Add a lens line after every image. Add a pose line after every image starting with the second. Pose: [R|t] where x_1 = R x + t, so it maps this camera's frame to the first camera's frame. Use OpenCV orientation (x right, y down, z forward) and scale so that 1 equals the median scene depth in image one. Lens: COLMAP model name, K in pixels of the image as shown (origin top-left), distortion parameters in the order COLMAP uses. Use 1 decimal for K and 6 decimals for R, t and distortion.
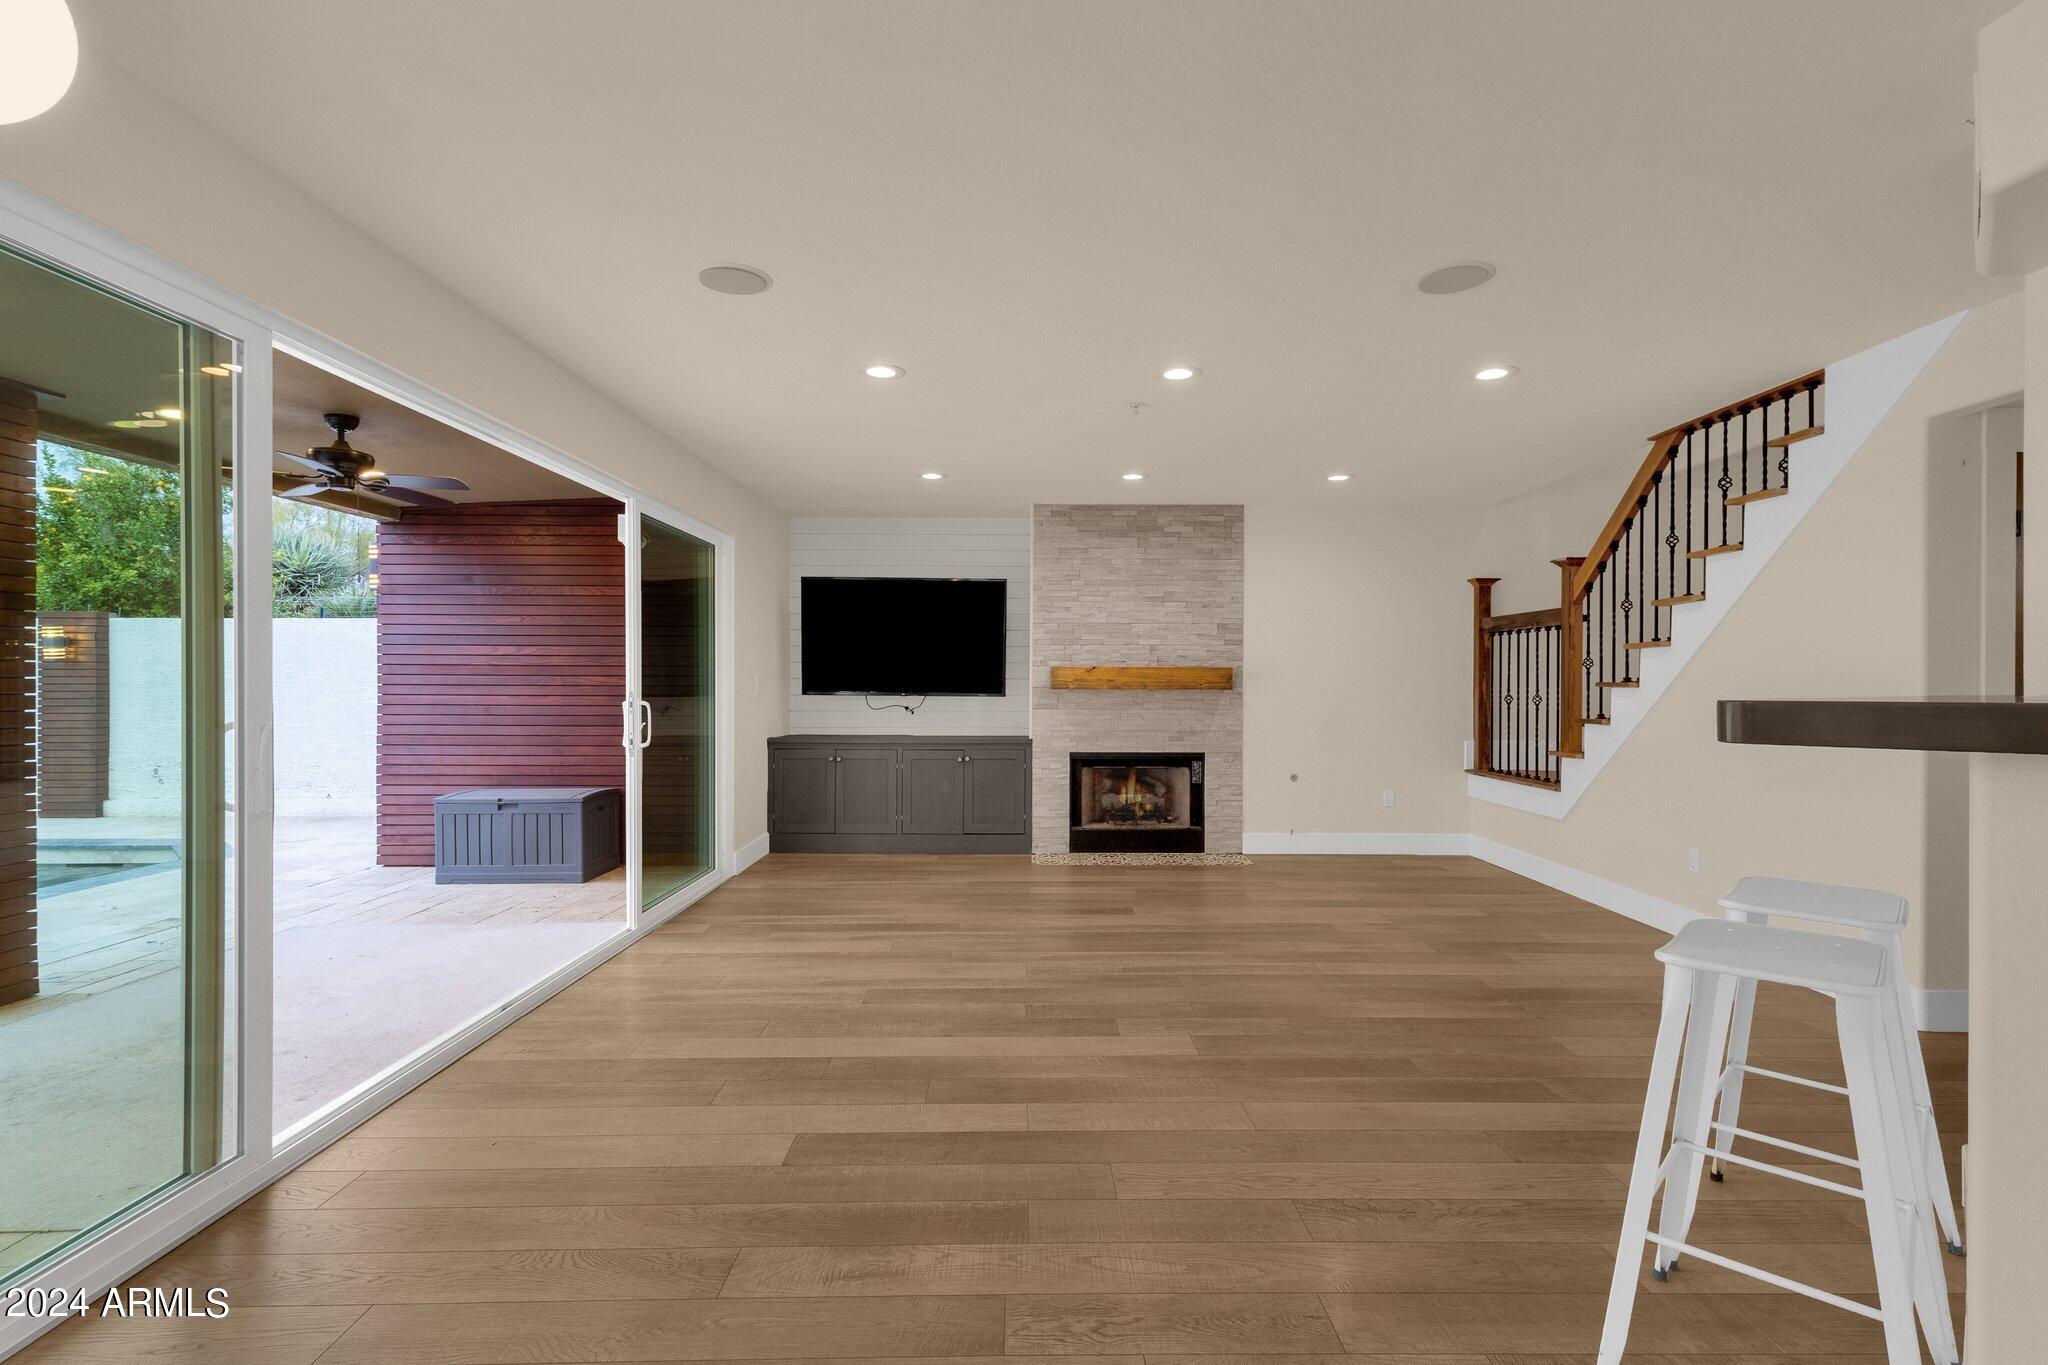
lens RADIAL K [[954.7, 0, 1034.6], [0, 954.7, 681.9], [0, 0, 1]] dist [0.002487, 0.001489]
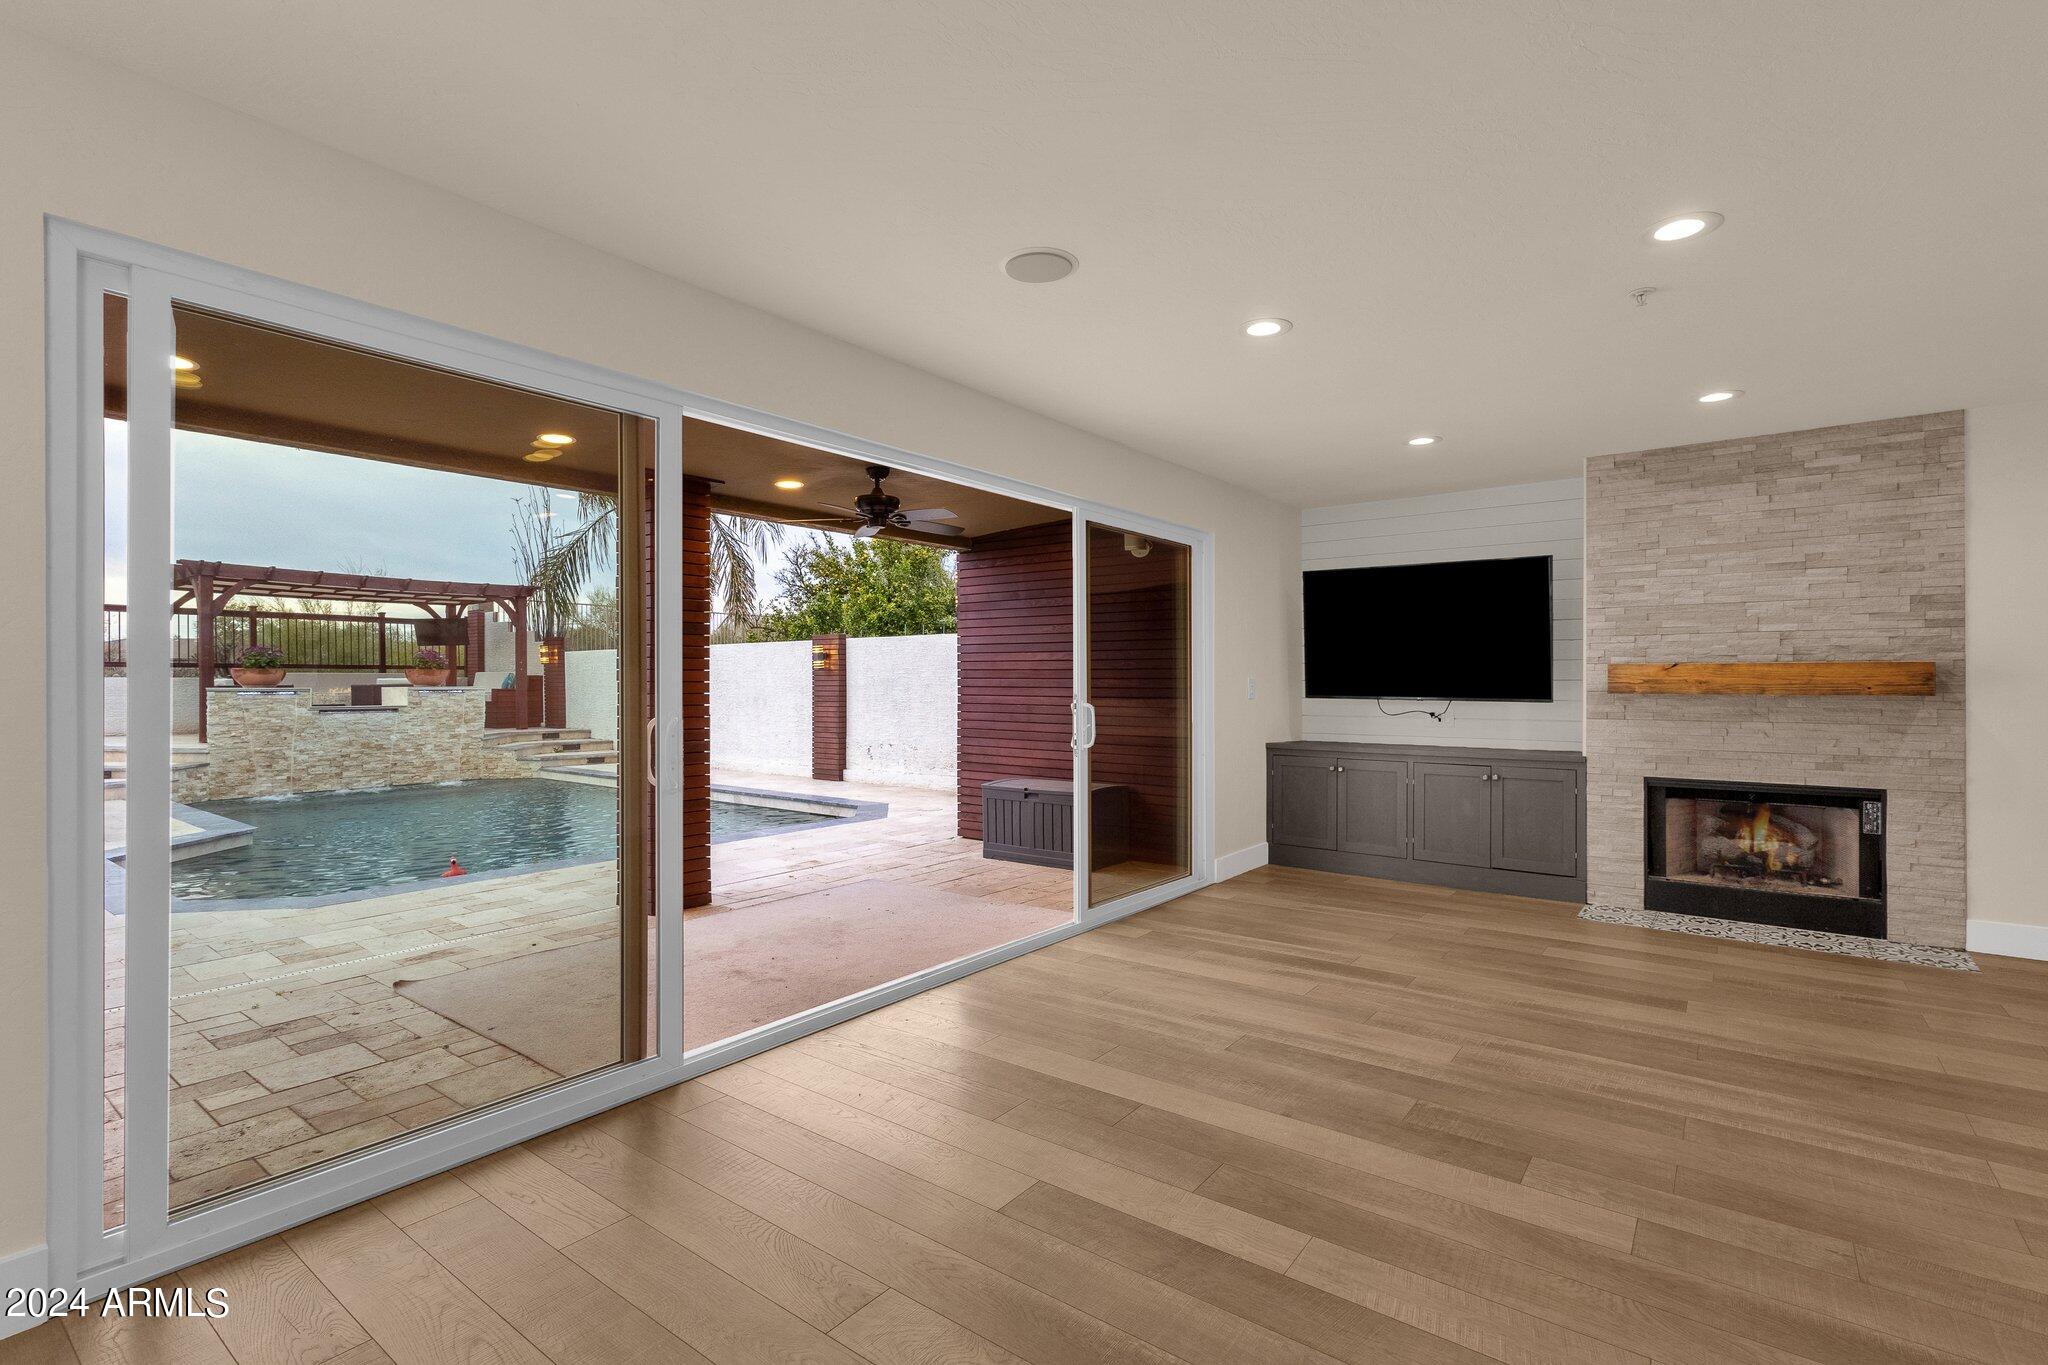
lens RADIAL K [[946.6, 0, 1026.9], [0, 946.6, 678.5], [0, 0, 1]] dist [0.003984, 0.000883]
pose [[0.787573, -0.004409, -0.616205, 0.118693], [0.001226, 0.999984, -0.005588, -0.000719], [0.616220, 0.003646, 0.787566, 0.108928]]
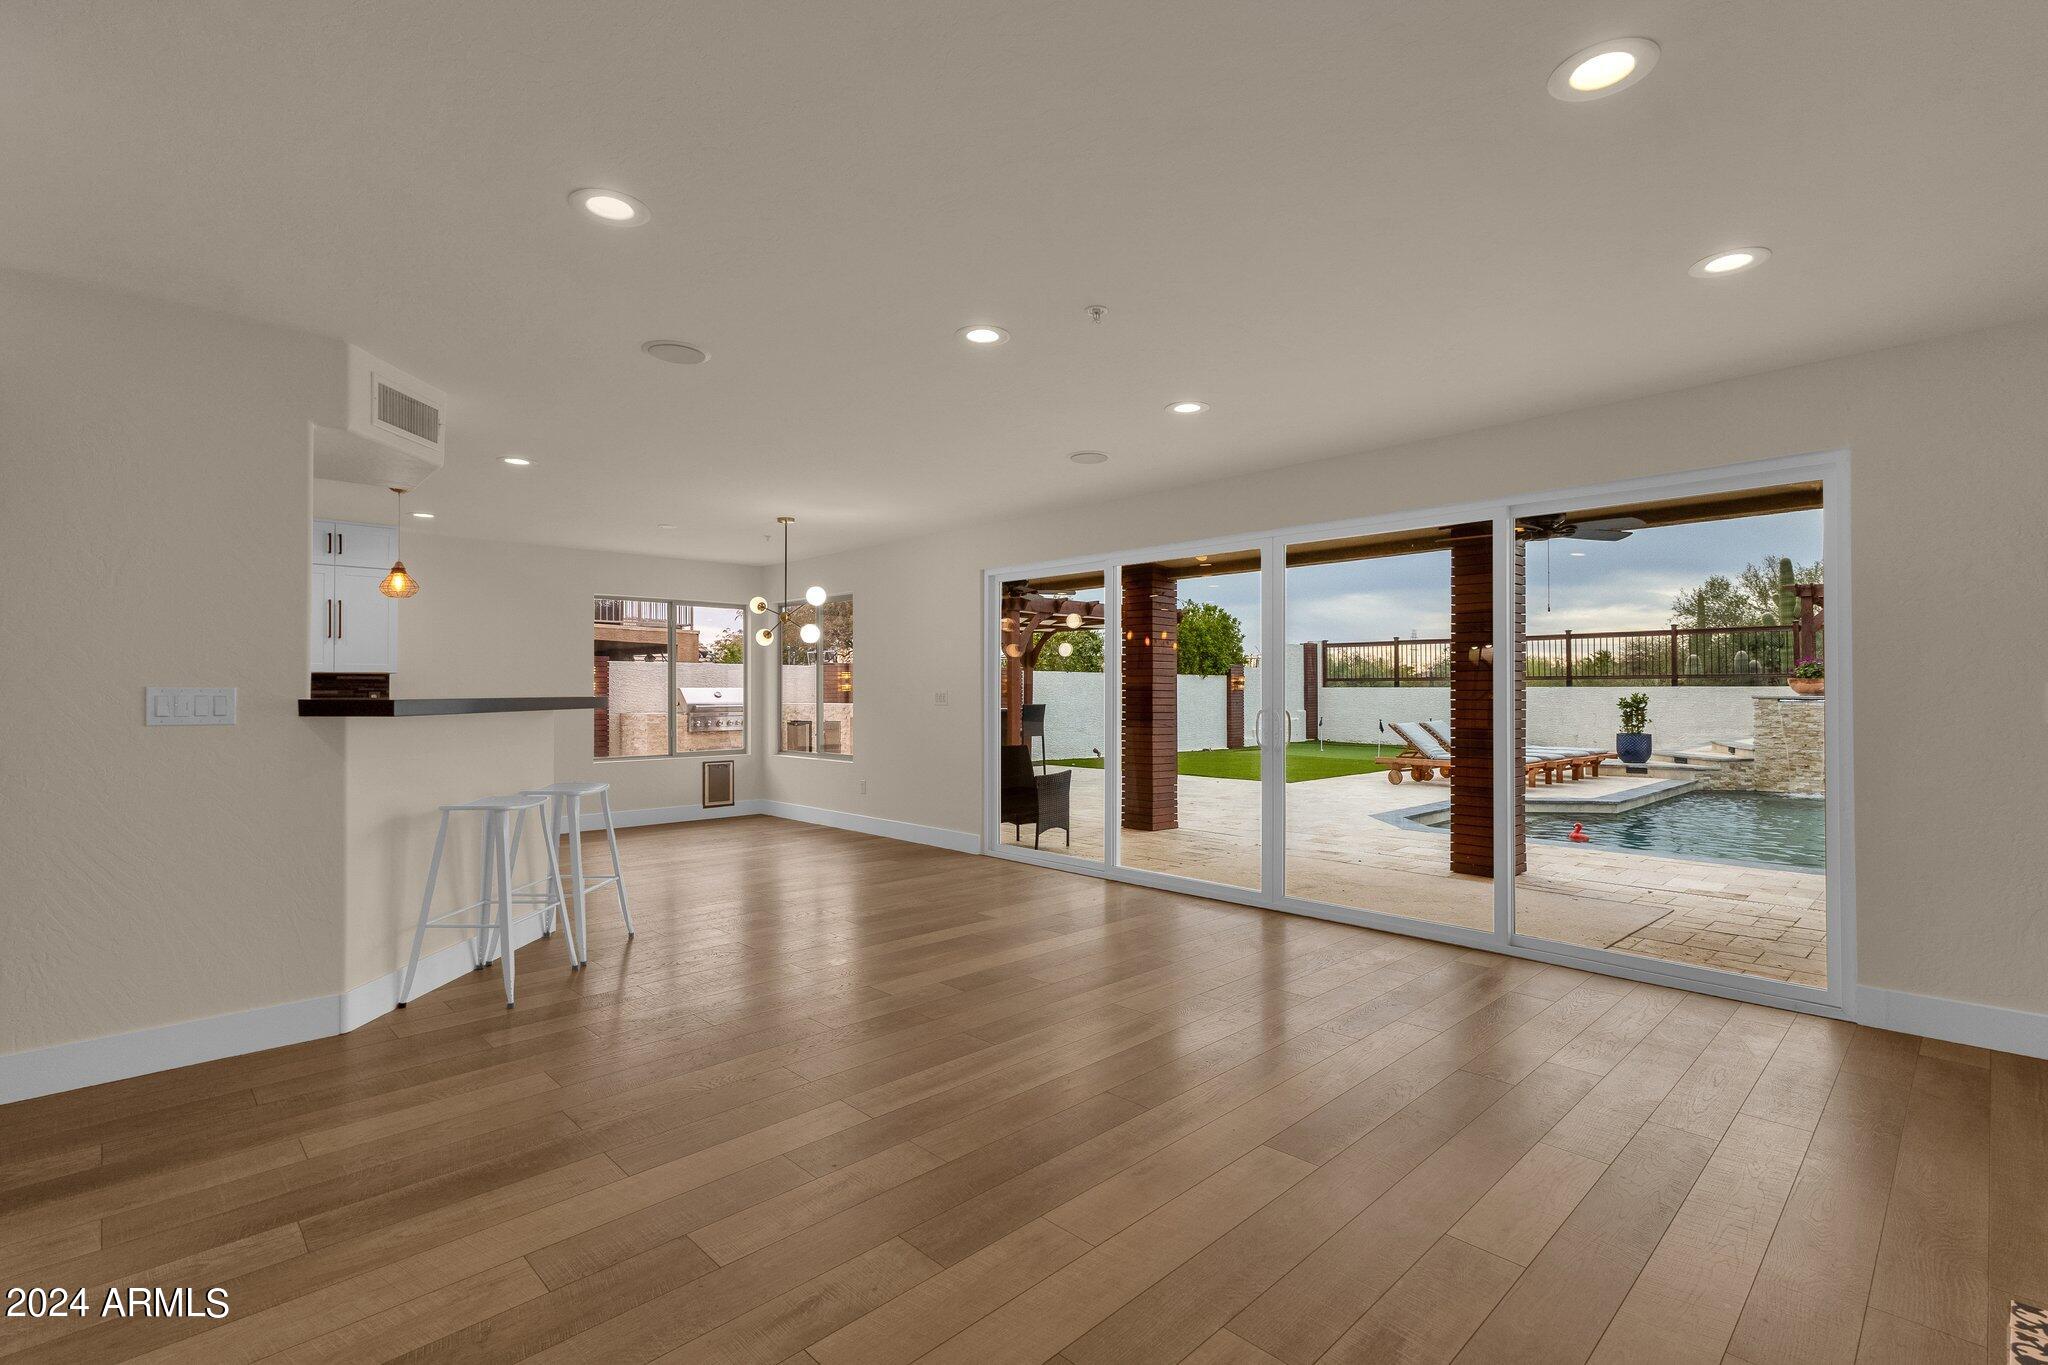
lens RADIAL K [[939.2, 0, 1026.7], [0, 939.2, 689.5], [0, 0, 1]] dist [0.003677, 0.000548]
pose [[-0.727964, -0.002924, -0.685609, 0.415552], [-0.003832, 0.999993, -0.000196, -0.001383], [0.685605, 0.002485, -0.727970, 0.973662]]
